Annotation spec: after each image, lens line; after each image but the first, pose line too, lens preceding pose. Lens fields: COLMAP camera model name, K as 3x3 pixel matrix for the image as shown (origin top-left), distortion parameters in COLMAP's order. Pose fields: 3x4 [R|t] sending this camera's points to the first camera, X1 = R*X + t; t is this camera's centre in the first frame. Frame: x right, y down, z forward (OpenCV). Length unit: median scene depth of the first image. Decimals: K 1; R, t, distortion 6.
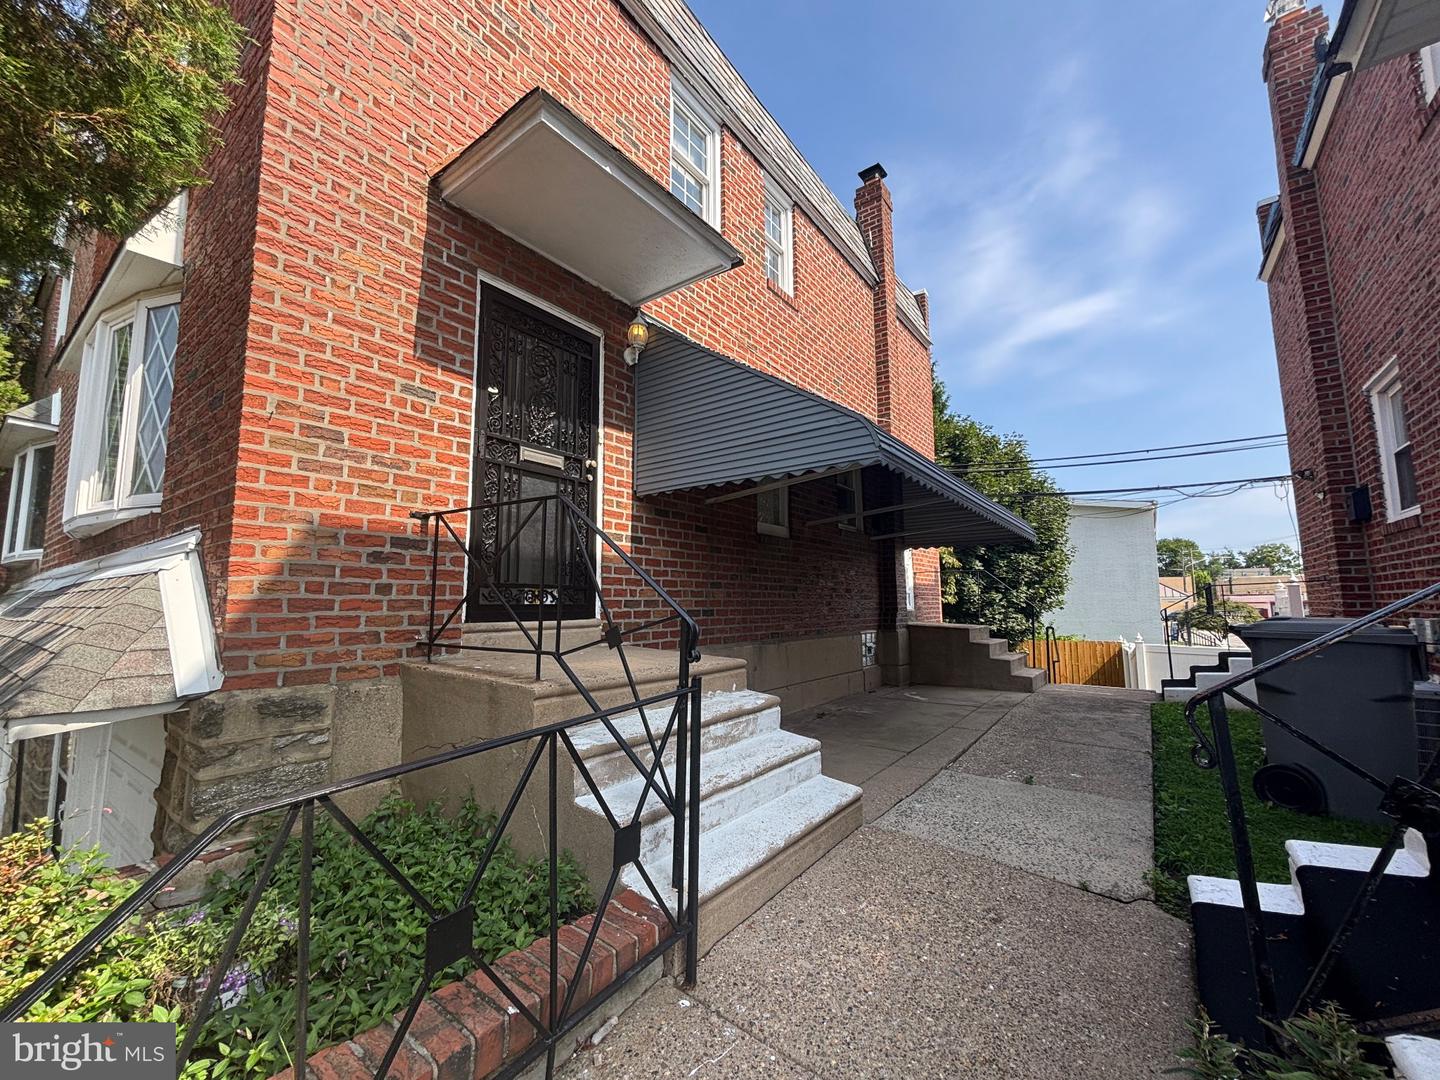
lens RADIAL K [[579.4, 0, 710.0], [0, 579.4, 545.8], [0, 0, 1]] dist [-0.000444, -0.000411]
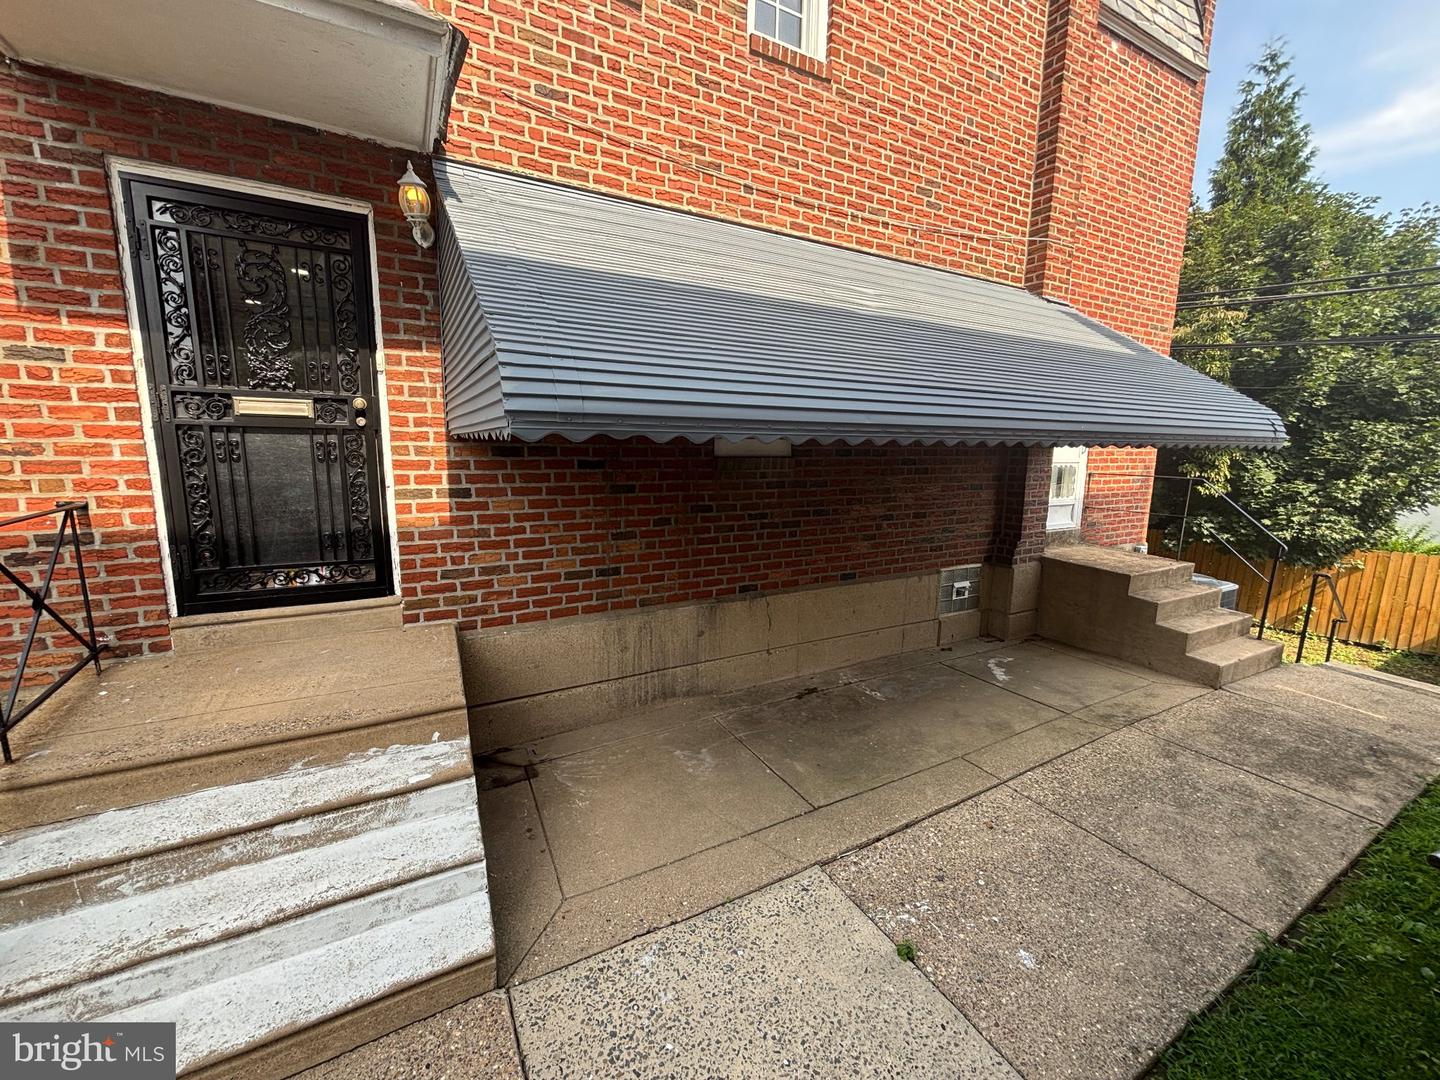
lens RADIAL K [[579.4, 0, 723.3], [0, 579.4, 538.7], [0, 0, 1]] dist [-0.000444, -0.000411]
pose [[0.913225, 0.078061, -0.399909, 0.530760], [0.028063, 0.967096, 0.252859, -0.142598], [0.406489, -0.242140, 0.880985, 0.457093]]
